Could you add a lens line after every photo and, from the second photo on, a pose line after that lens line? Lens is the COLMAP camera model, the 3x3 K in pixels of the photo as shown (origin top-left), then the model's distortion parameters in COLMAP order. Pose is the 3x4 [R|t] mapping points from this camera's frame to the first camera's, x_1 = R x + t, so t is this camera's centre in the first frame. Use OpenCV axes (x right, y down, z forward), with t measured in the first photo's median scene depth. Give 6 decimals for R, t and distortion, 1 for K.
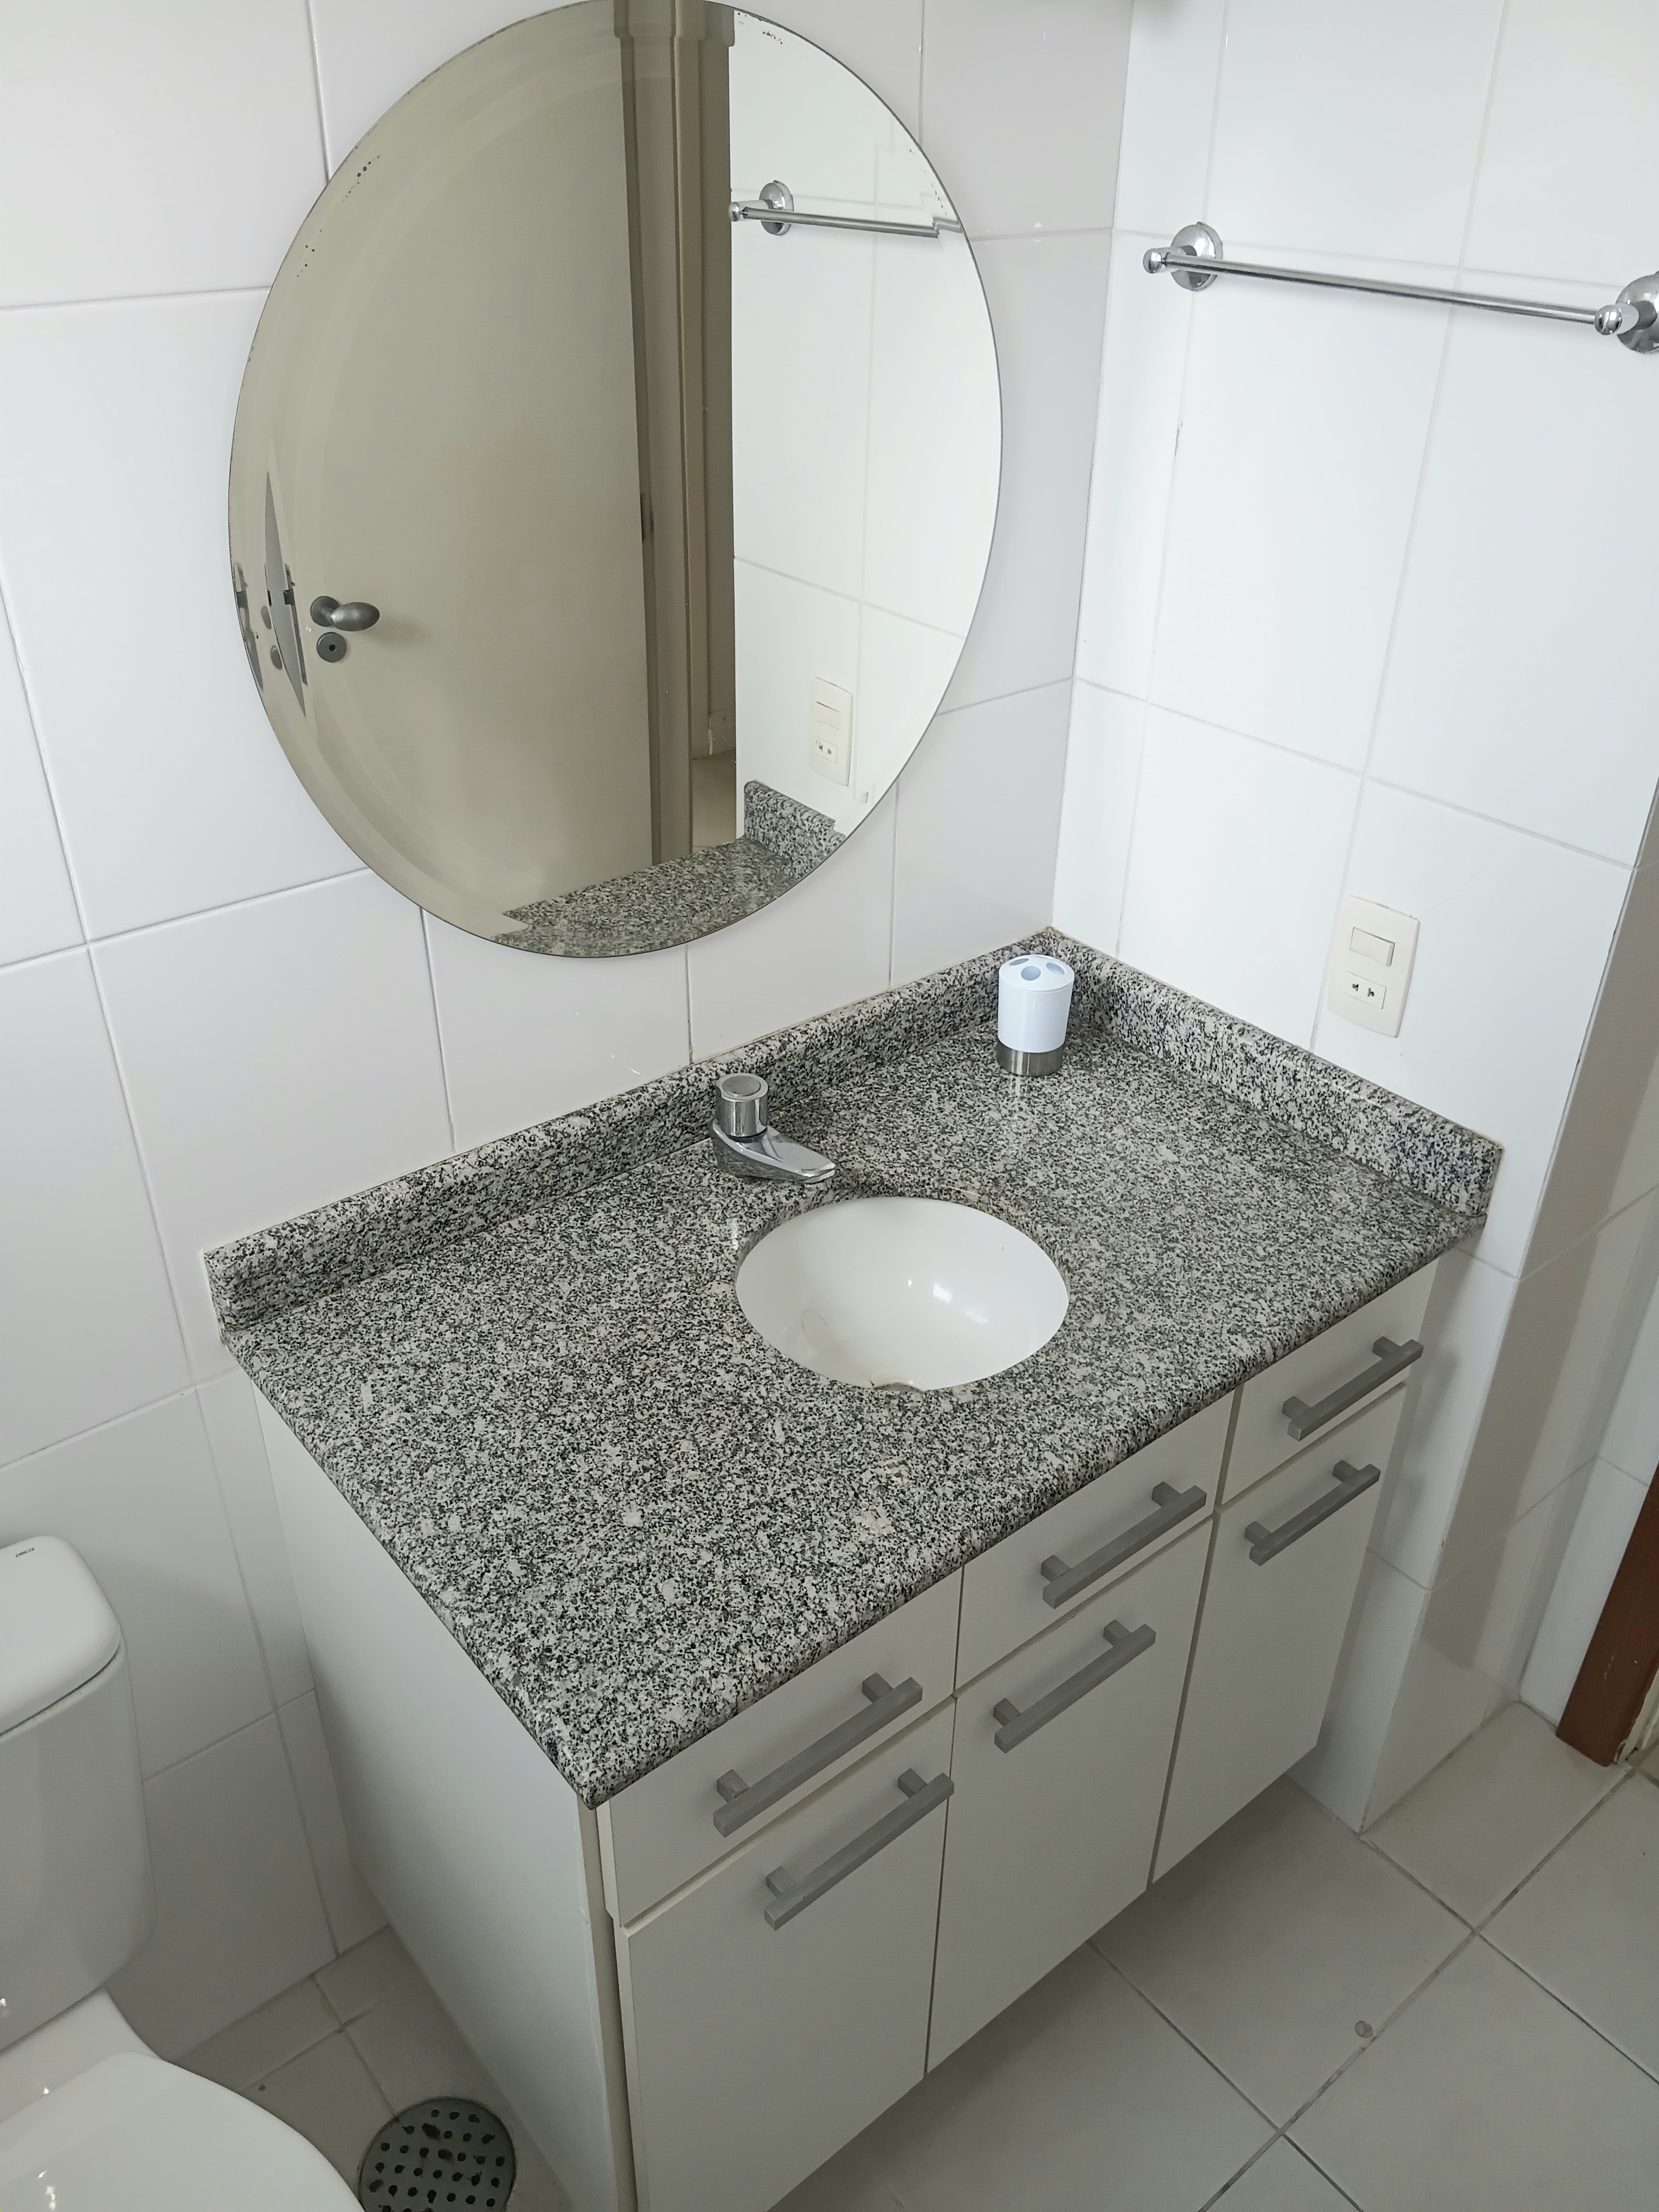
lens RADIAL K [[1664.6, 0, 829.5], [0, 1664.6, 1106.0], [0, 0, 1]] dist [0.077956, -0.157185]
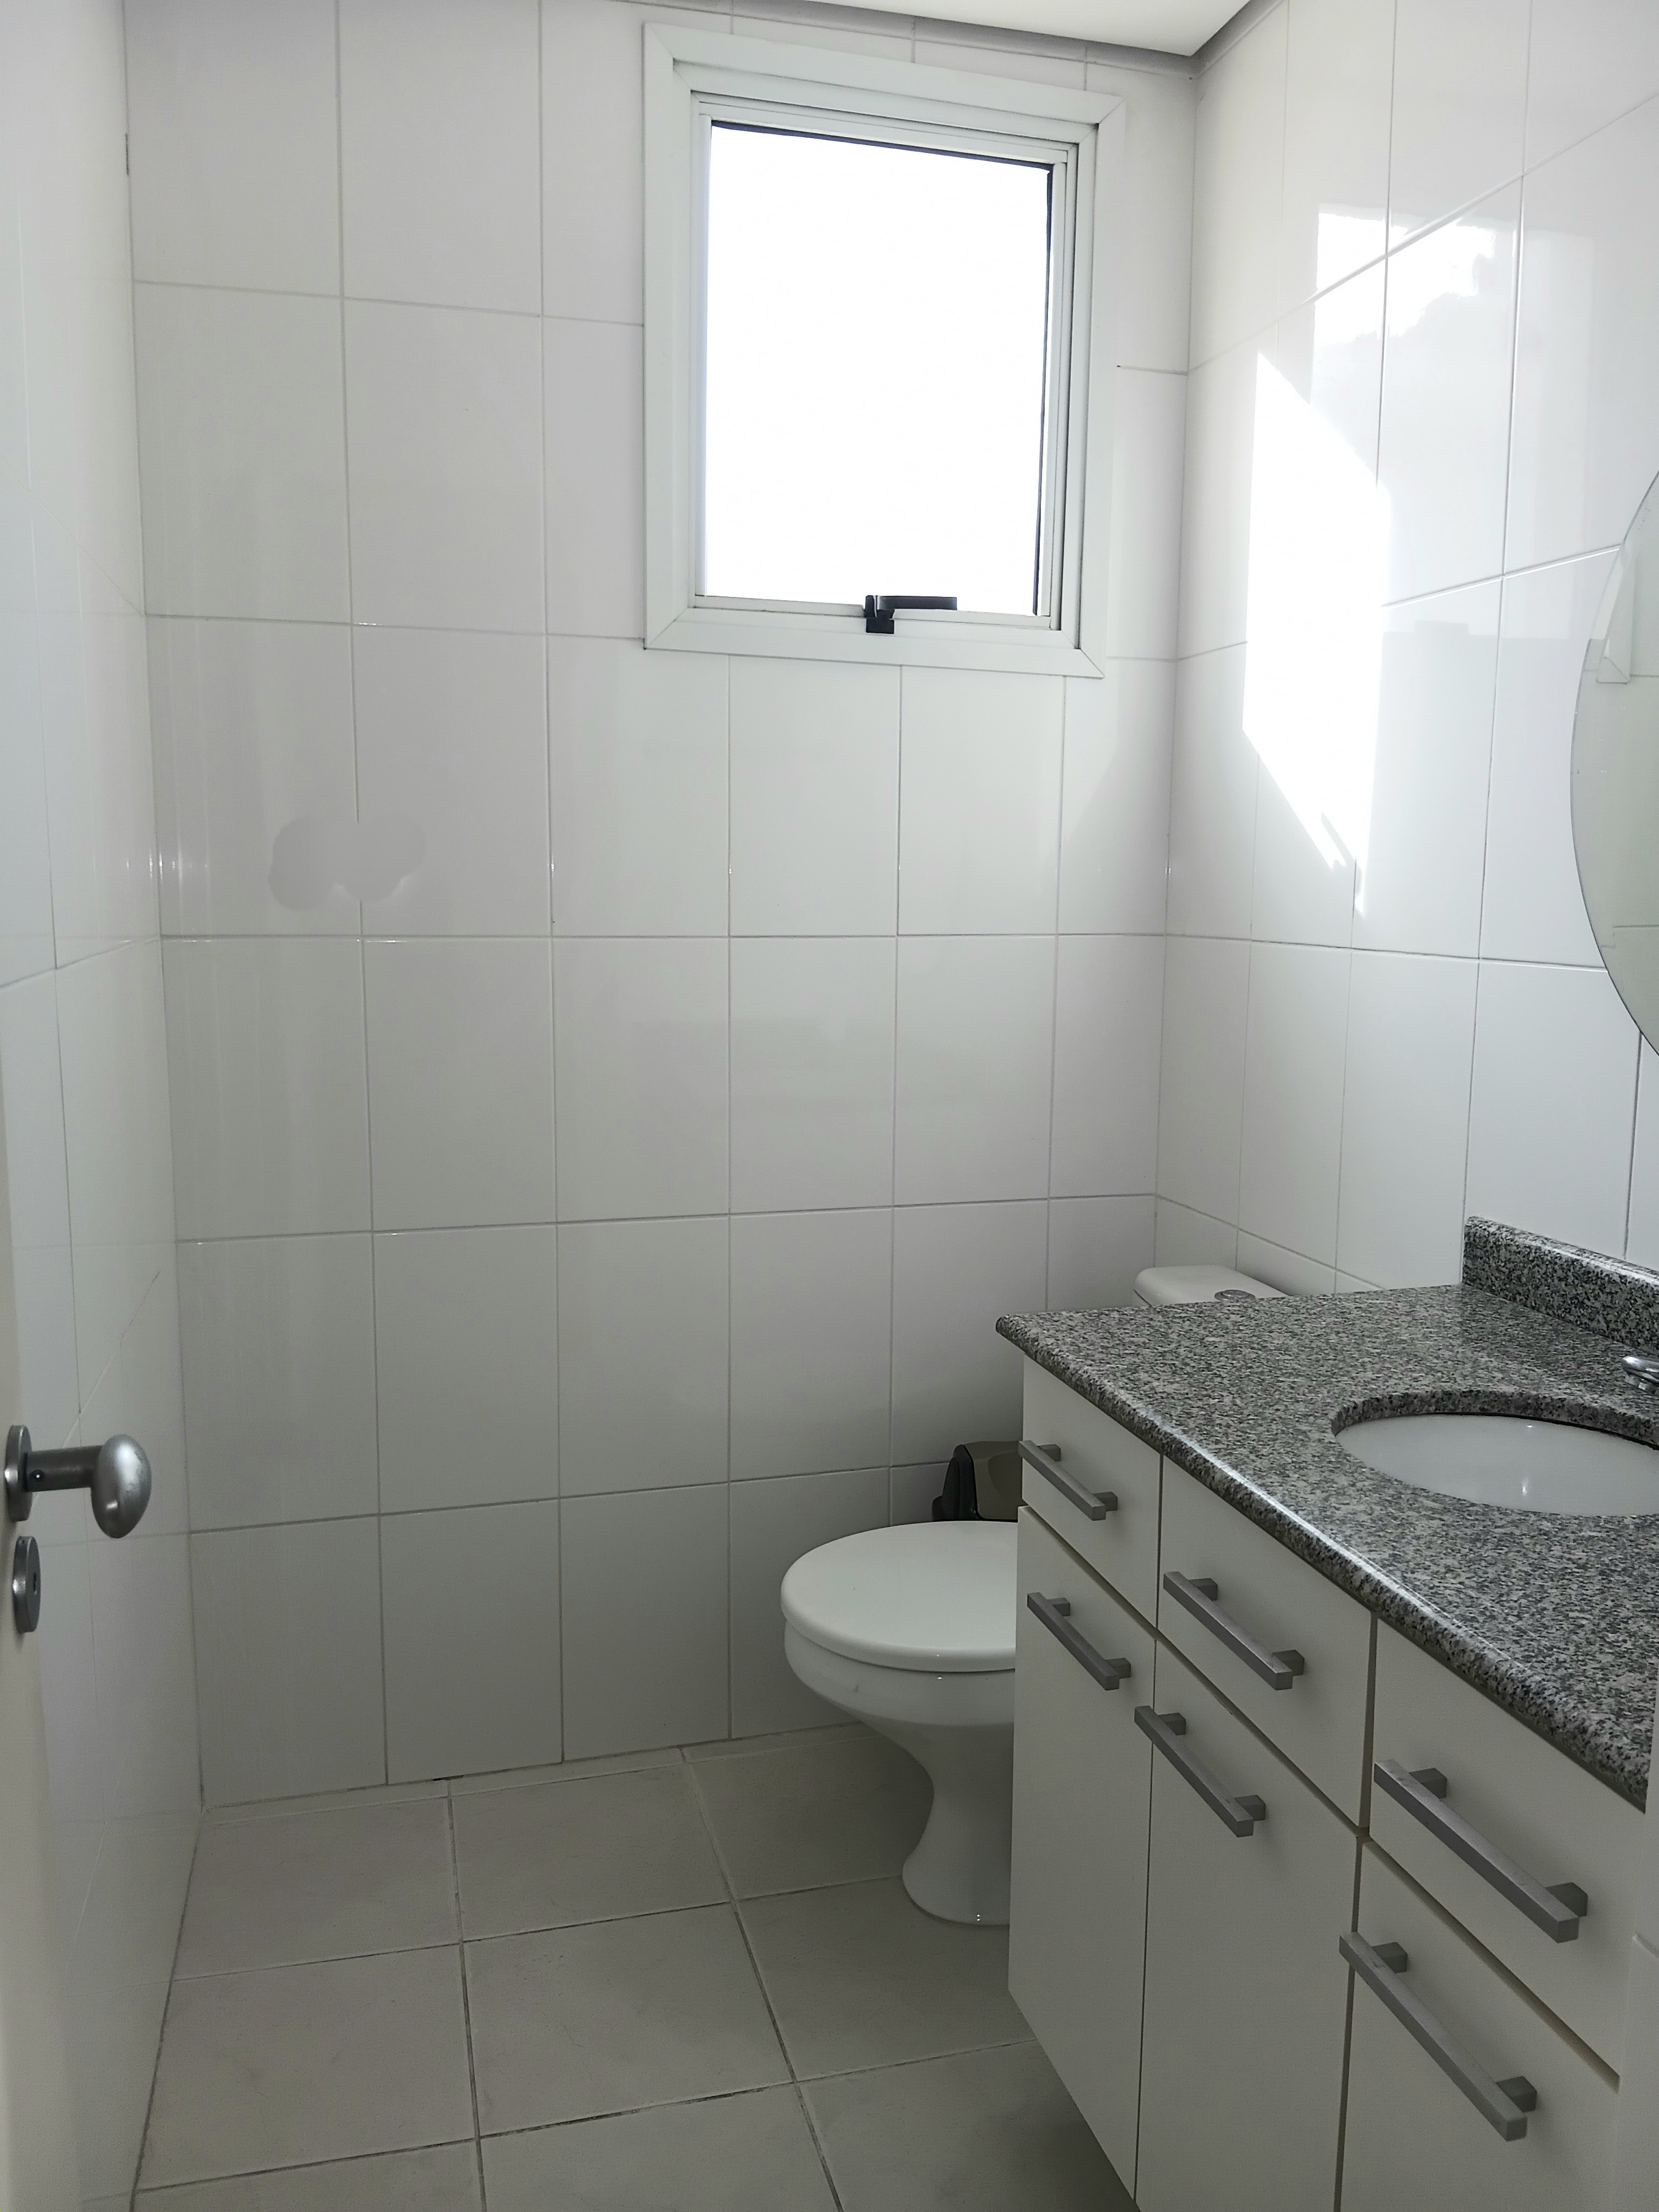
lens RADIAL K [[1664.6, 0, 829.5], [0, 1664.6, 1106.0], [0, 0, 1]] dist [0.077956, -0.157185]
pose [[-0.402416, 0.119735, -0.907593, 1.125125], [-0.489502, 0.809635, 0.323852, -0.178951], [0.773595, 0.574591, -0.267199, 0.938634]]
